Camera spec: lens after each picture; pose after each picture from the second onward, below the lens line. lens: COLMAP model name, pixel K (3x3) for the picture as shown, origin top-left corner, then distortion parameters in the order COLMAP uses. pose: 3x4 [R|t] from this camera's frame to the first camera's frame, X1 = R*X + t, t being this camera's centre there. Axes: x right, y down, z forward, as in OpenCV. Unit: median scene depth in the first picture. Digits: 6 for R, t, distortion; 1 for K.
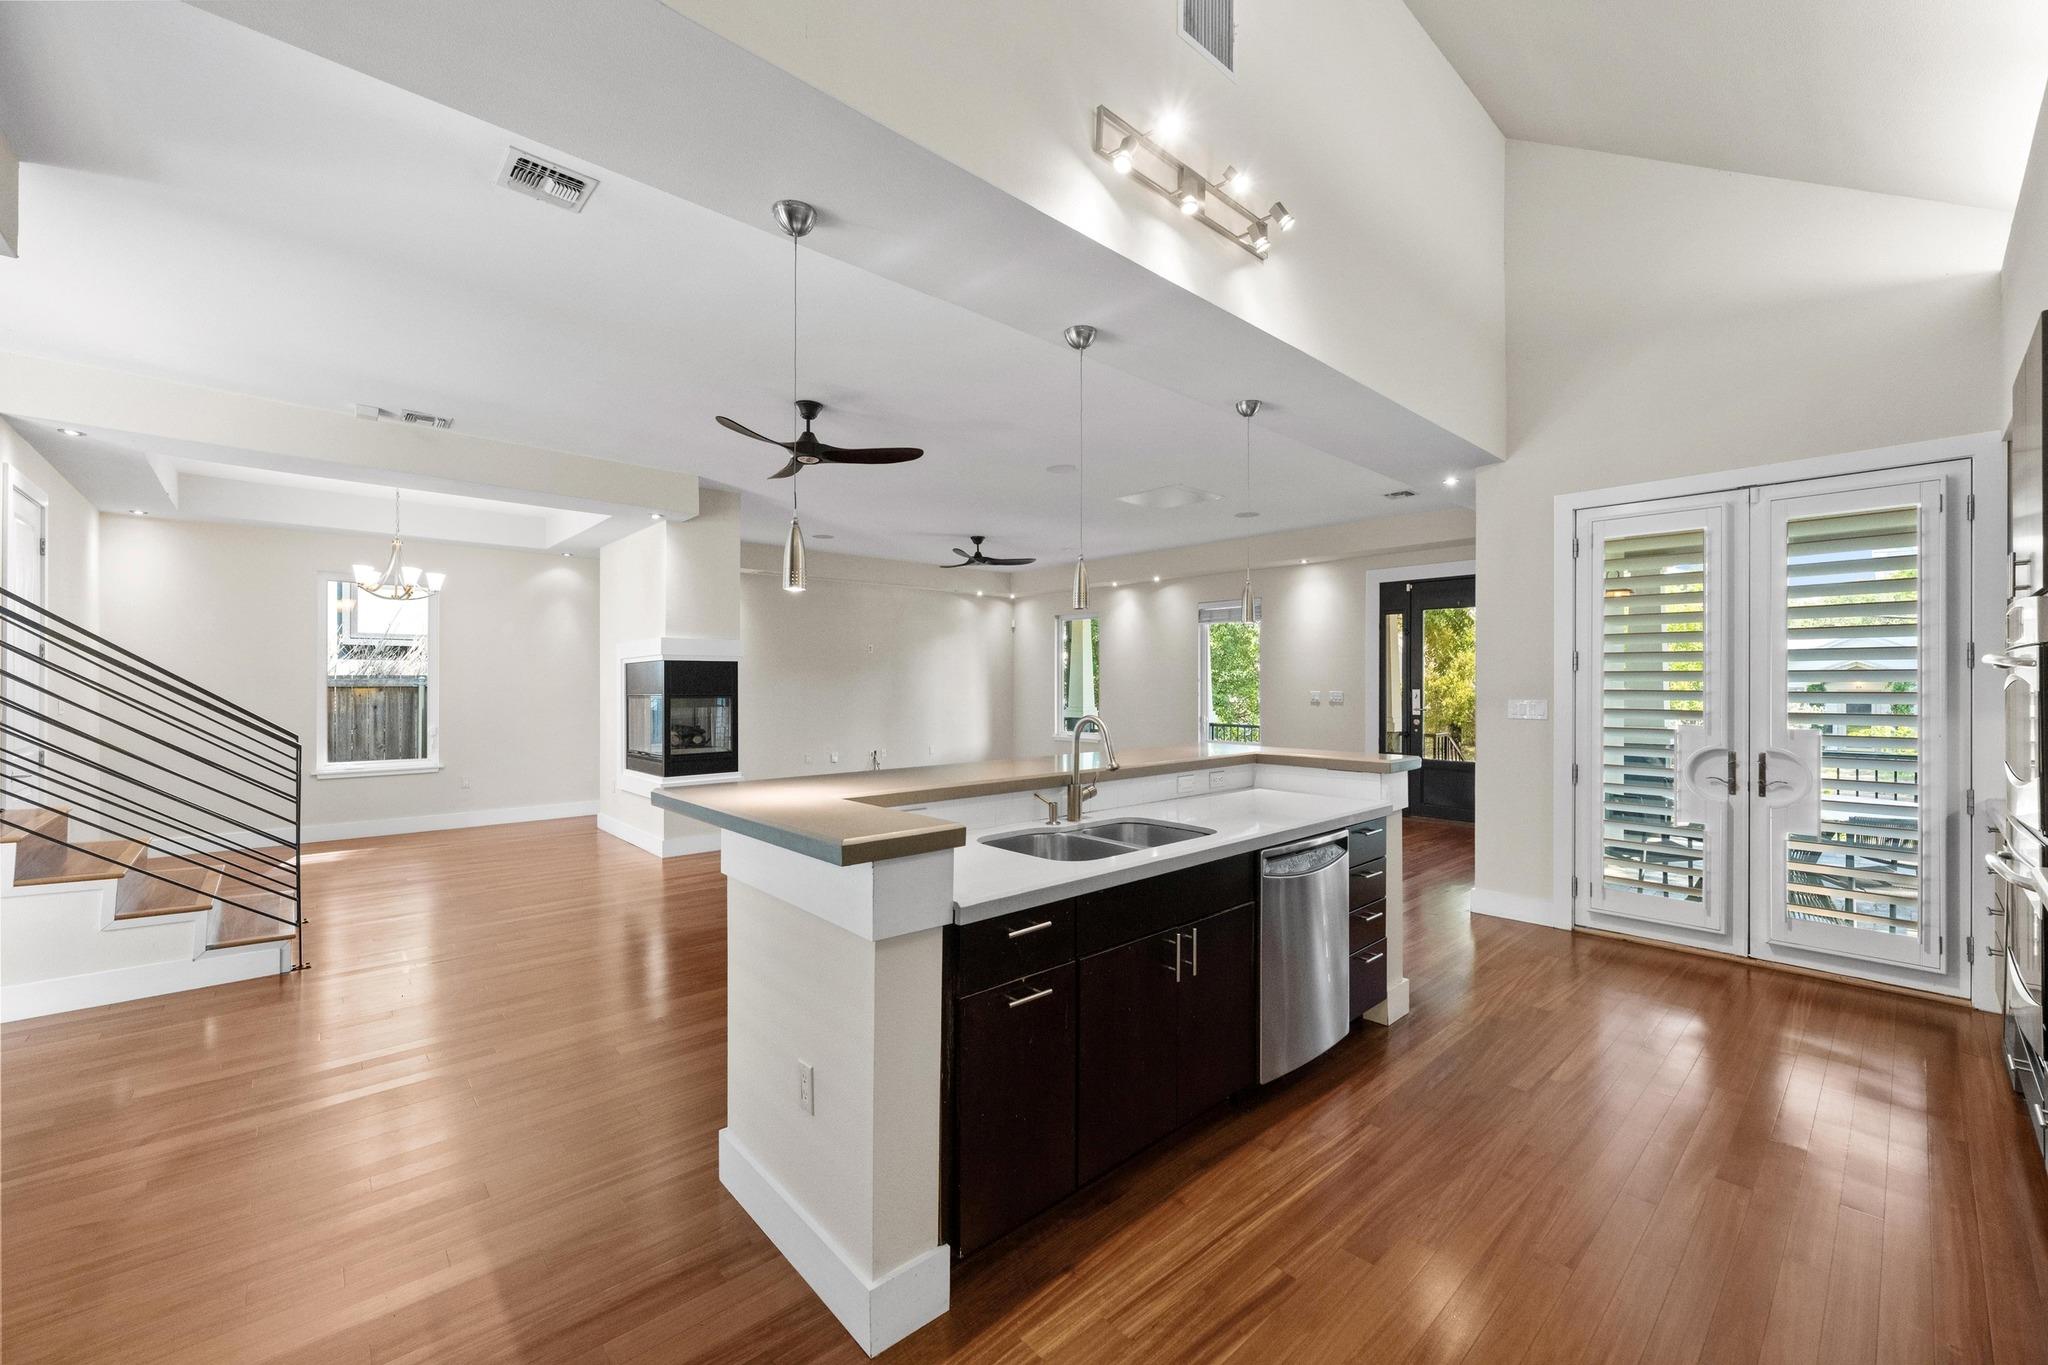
lens RADIAL K [[813.0, 0, 1022.1], [0, 813.0, 682.2], [0, 0, 1]] dist [-0.001603, 0.000773]
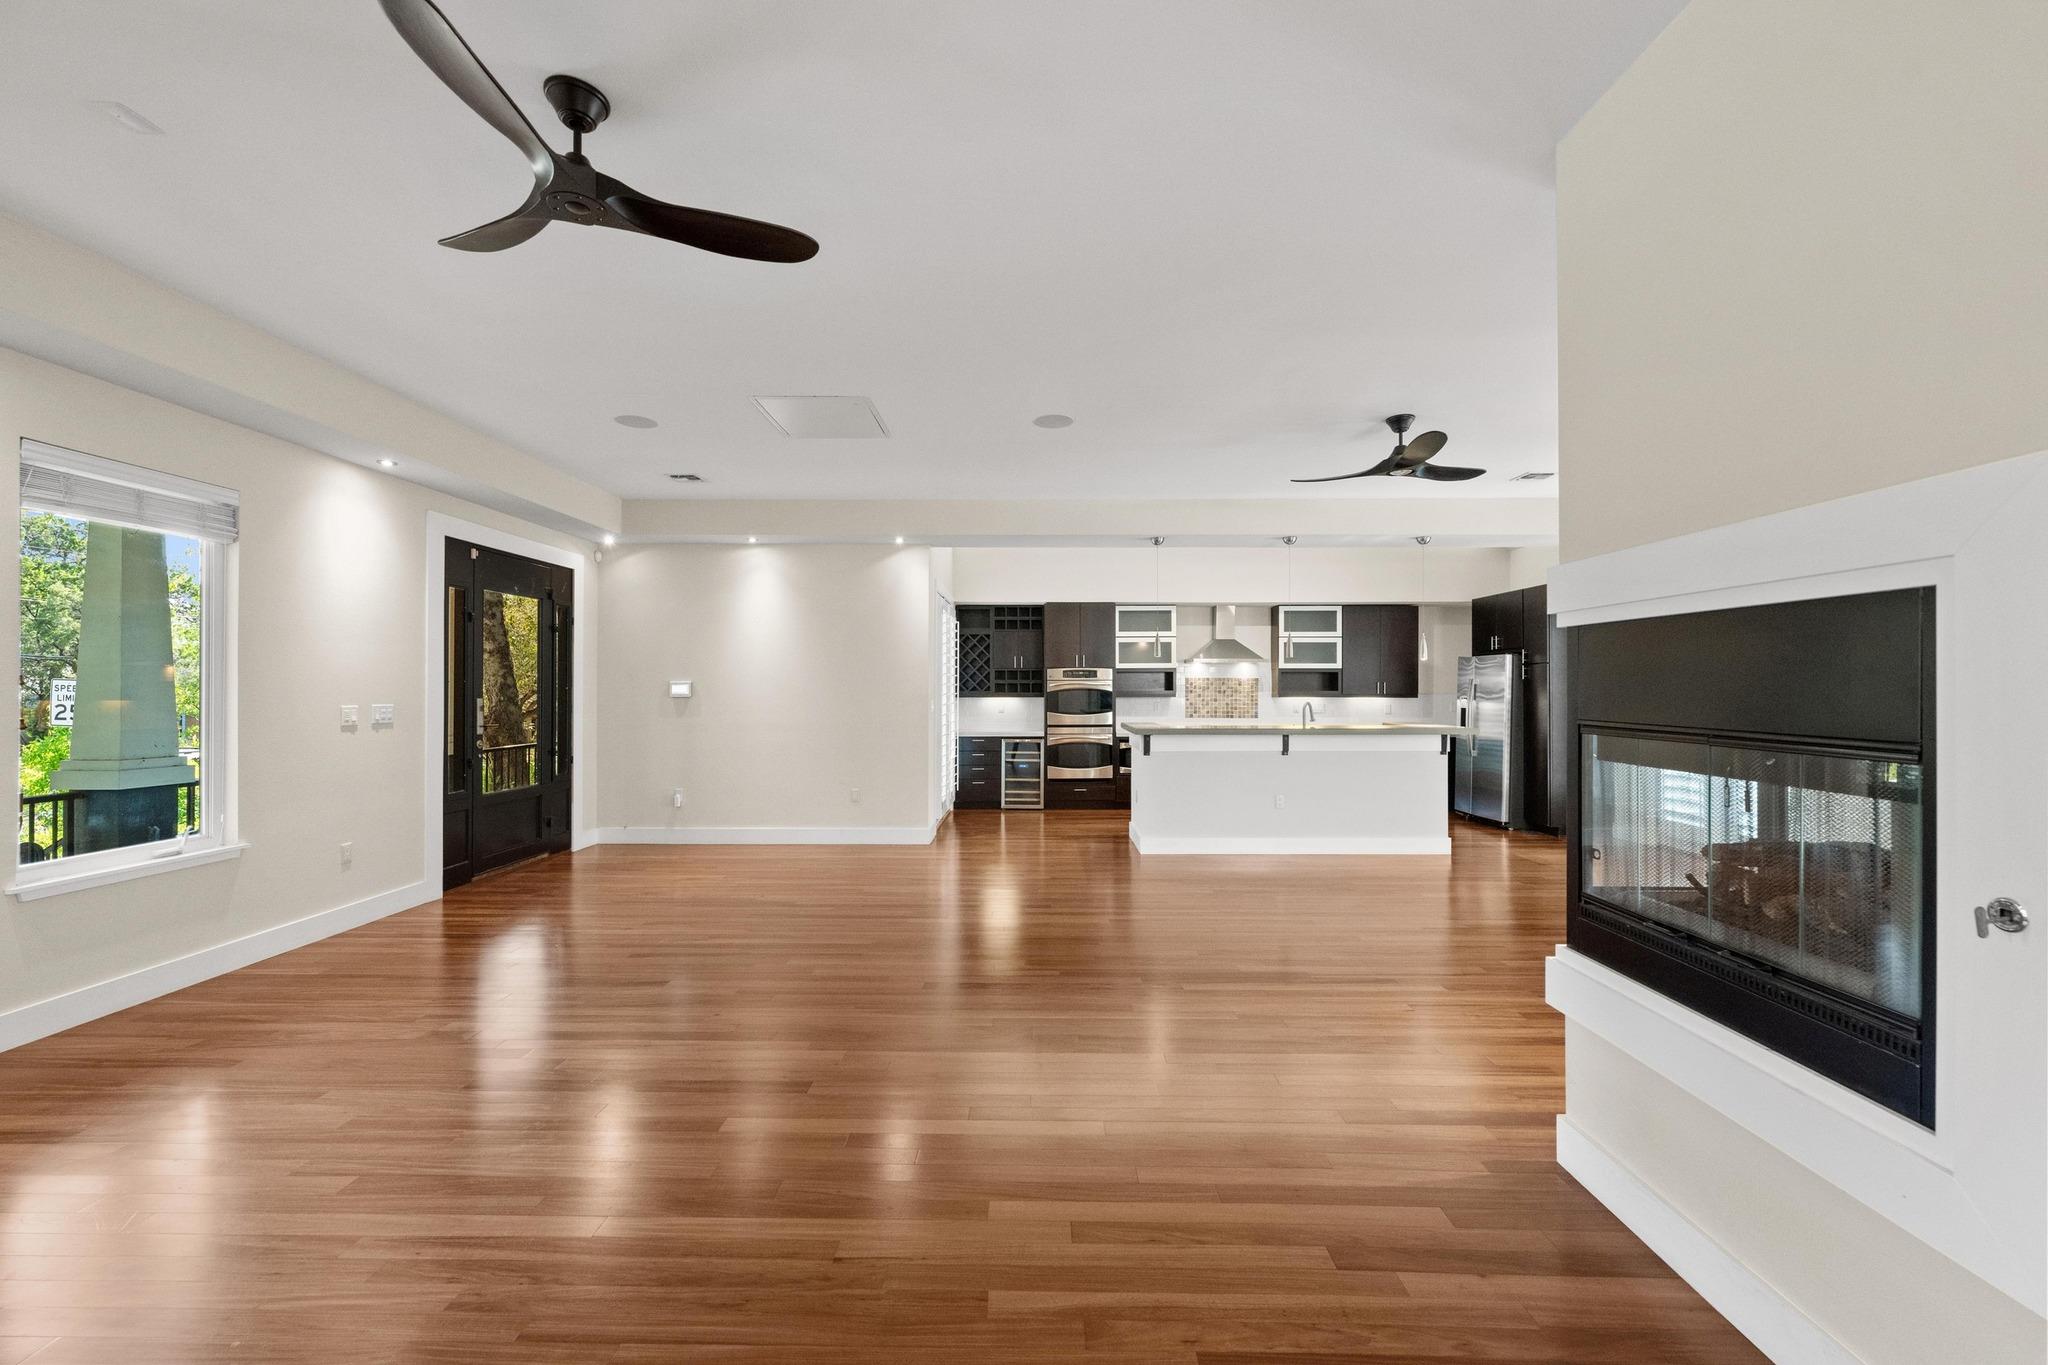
lens RADIAL K [[813.0, 0, 1030.0], [0, 813.0, 687.3], [0, 0, 1]] dist [-0.001603, 0.000773]
pose [[-0.735091, 0.000710, 0.677968, -0.606533], [-0.001196, 0.999997, -0.002344, 0.000277], [-0.677968, -0.002534, -0.735087, 2.044260]]
